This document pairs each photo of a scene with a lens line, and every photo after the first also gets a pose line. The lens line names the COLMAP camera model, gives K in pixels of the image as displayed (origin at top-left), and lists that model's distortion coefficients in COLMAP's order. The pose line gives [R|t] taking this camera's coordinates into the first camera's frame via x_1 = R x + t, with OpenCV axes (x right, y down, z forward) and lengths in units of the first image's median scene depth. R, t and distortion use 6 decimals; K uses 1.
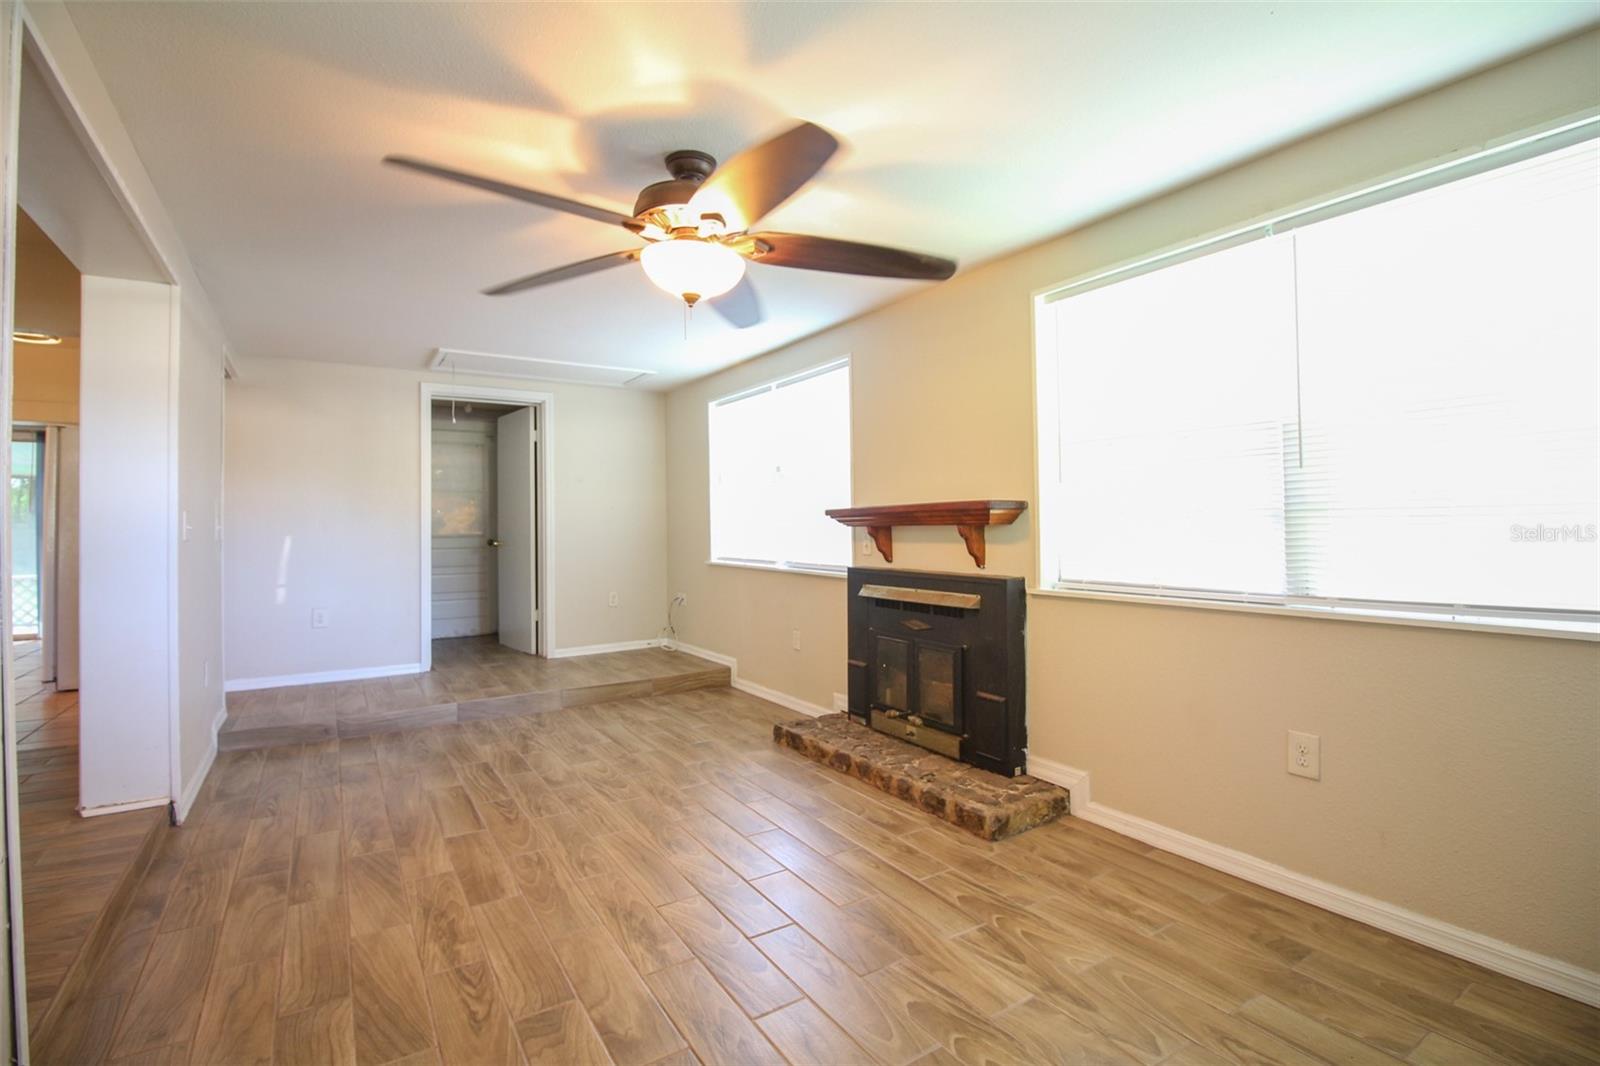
lens RADIAL K [[738.9, 0, 813.4], [0, 738.9, 516.3], [0, 0, 1]] dist [-0.005623, -0.004847]
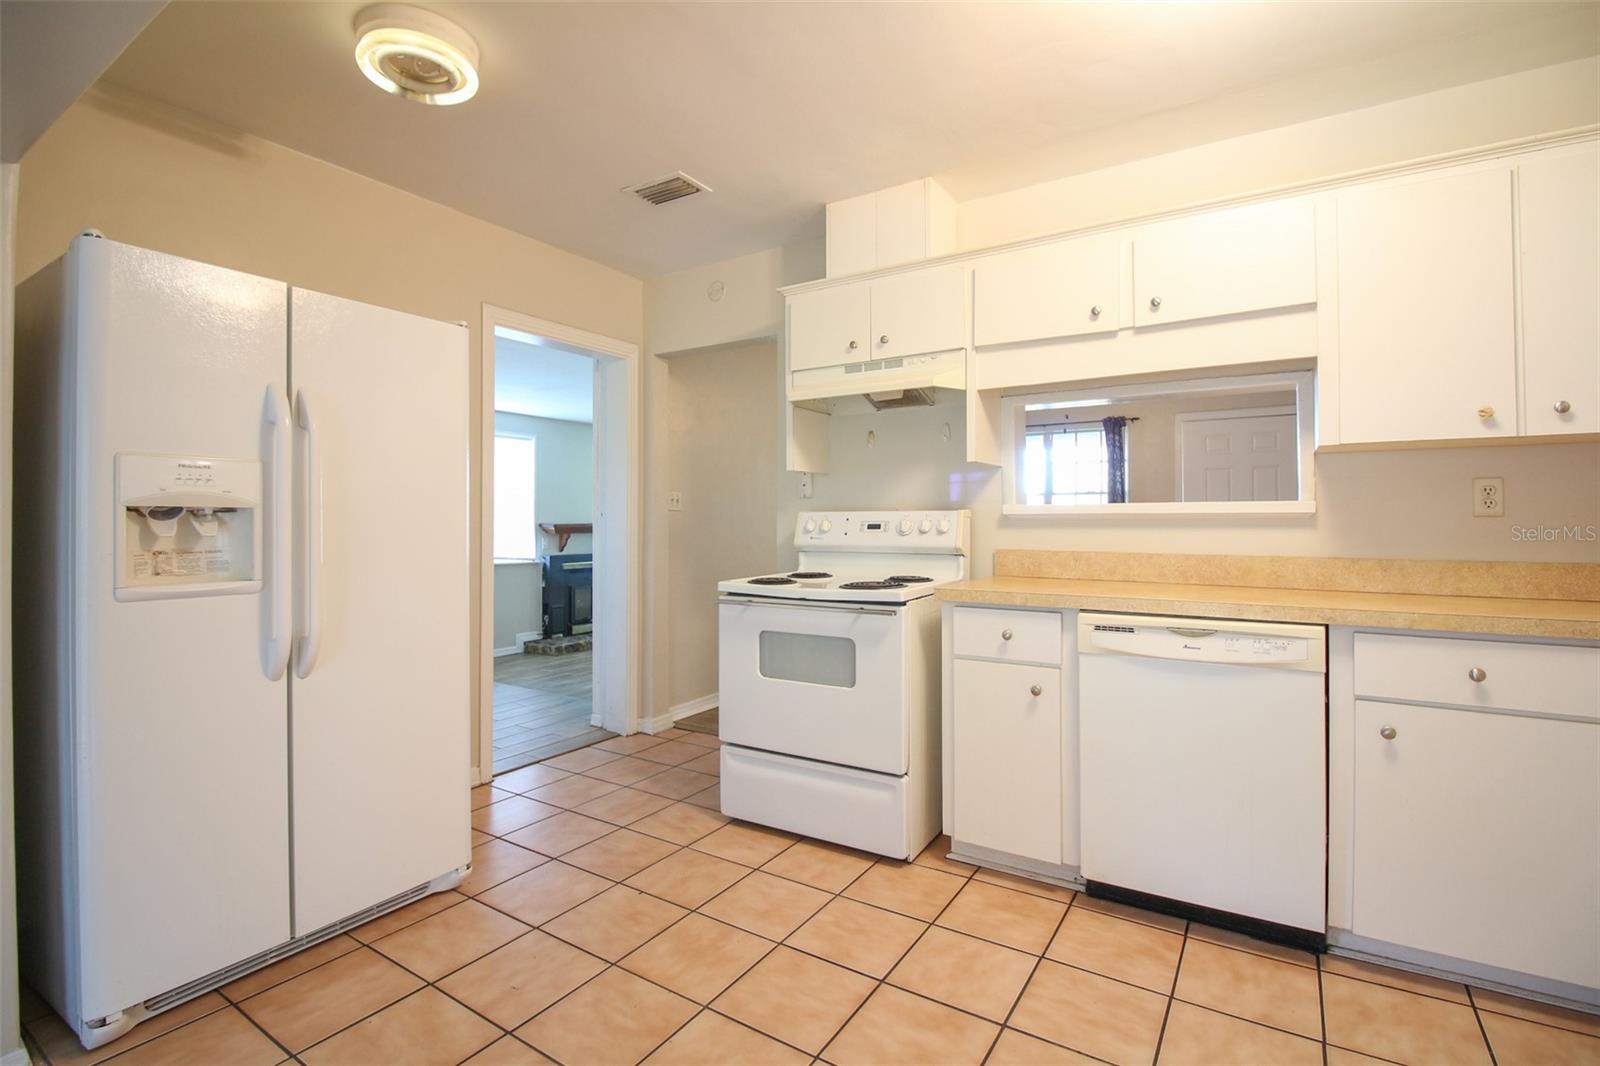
lens RADIAL K [[738.9, 0, 806.0], [0, 738.9, 526.6], [0, 0, 1]] dist [-0.005623, -0.004847]
pose [[-0.409432, 0.006753, 0.912316, -2.212367], [-0.002798, 0.999959, -0.008657, 0.012155], [-0.912336, -0.006097, -0.409396, 1.380870]]
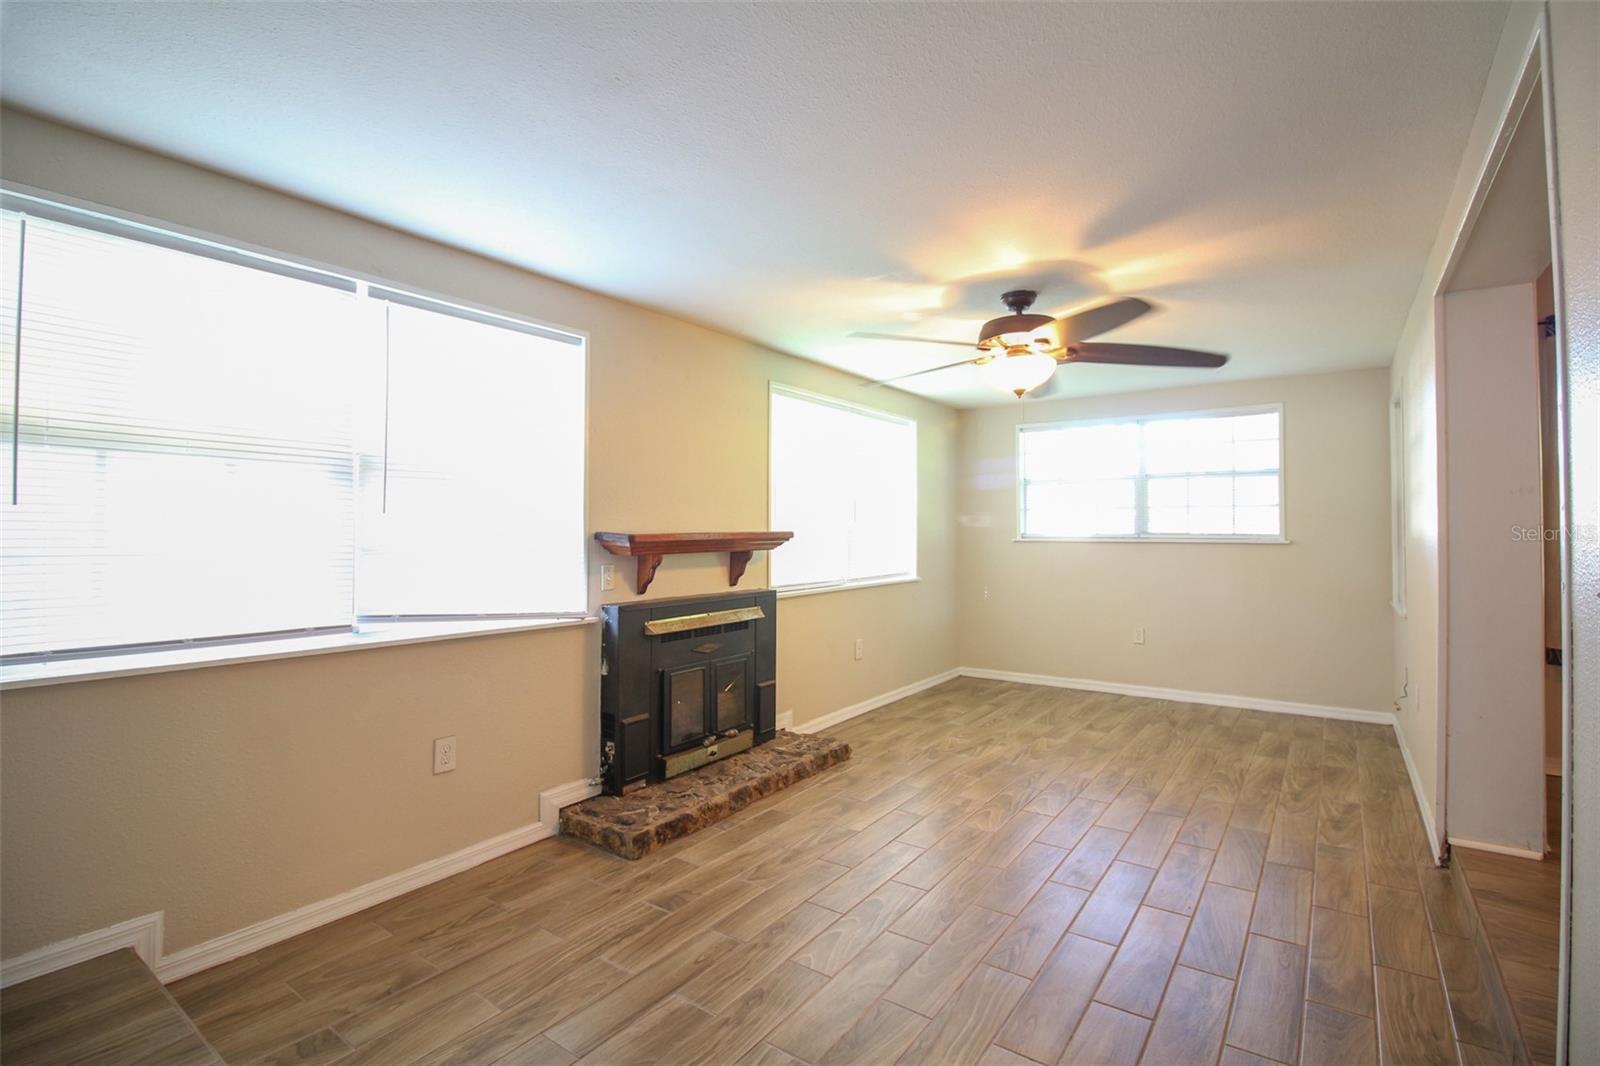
lens RADIAL K [[738.9, 0, 805.1], [0, 738.9, 524.0], [0, 0, 1]] dist [-0.005623, -0.004847]
pose [[-0.353021, 0.017232, 0.935457, -0.917528], [-0.004463, 0.999788, -0.020101, -0.006837], [-0.935605, -0.011271, -0.352869, 1.292118]]
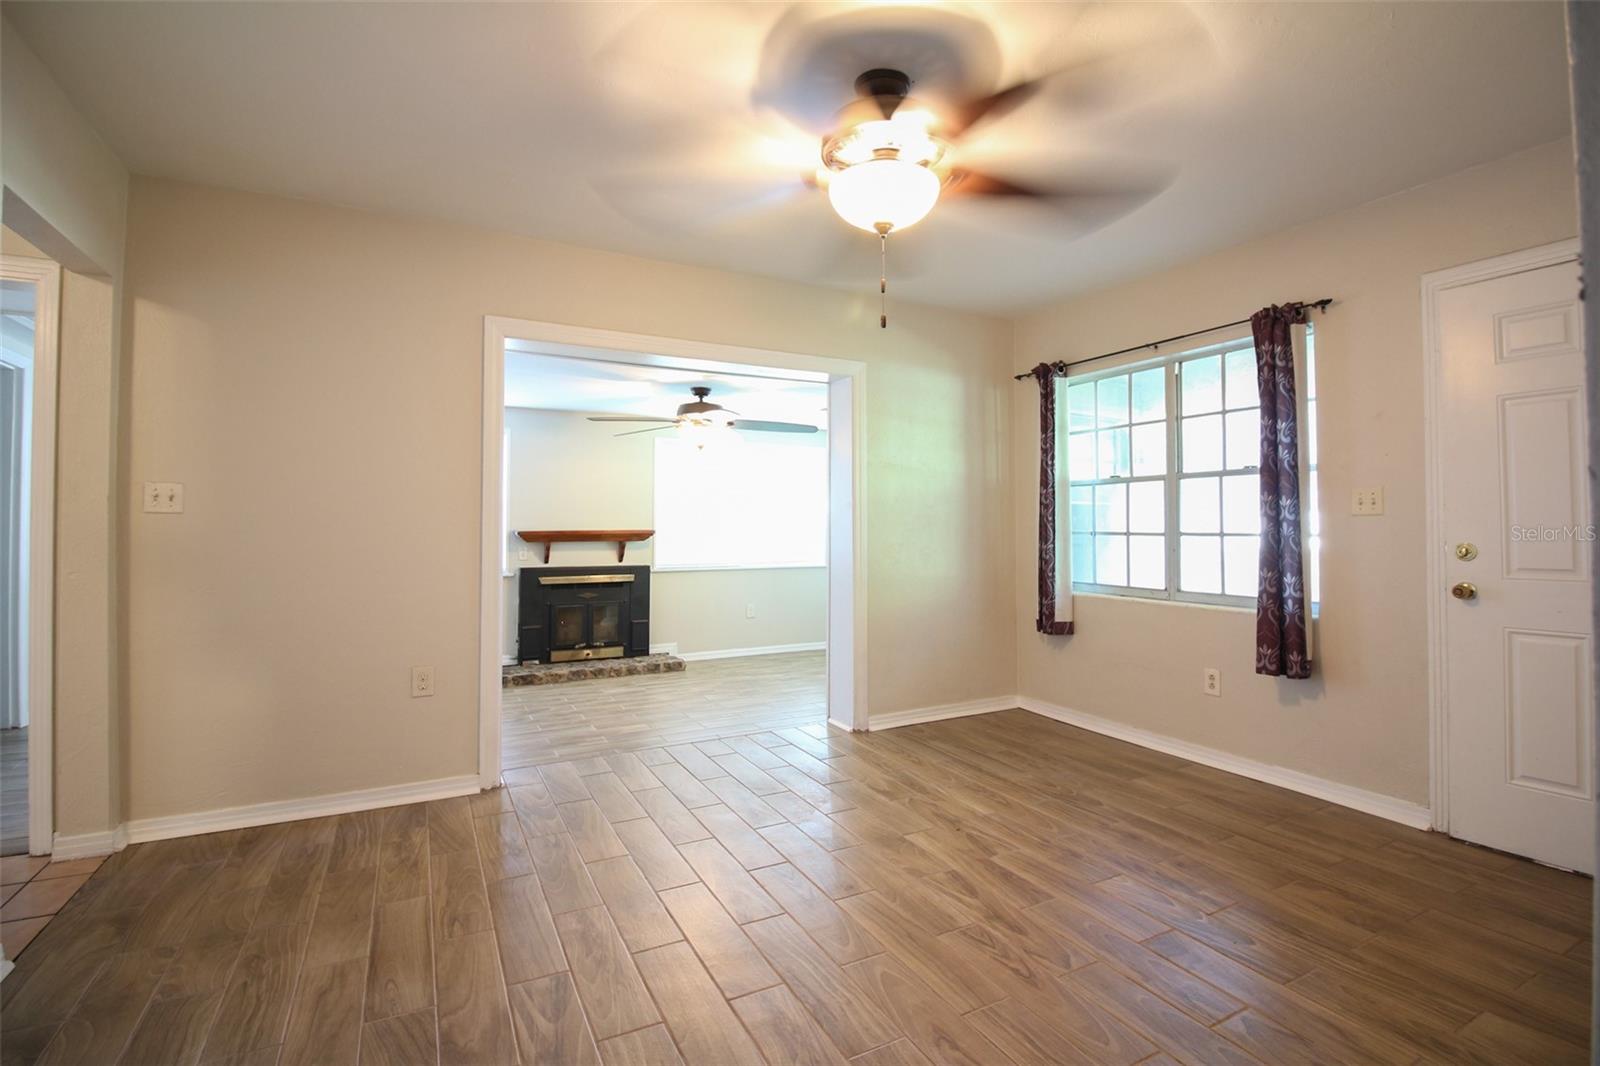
lens RADIAL K [[738.9, 0, 804.3], [0, 738.9, 525.5], [0, 0, 1]] dist [-0.005623, -0.004847]
pose [[0.098136, 0.014053, 0.995074, -1.709075], [-0.010649, 0.999858, -0.013070, -0.008930], [-0.995116, -0.009314, 0.098271, 0.296151]]
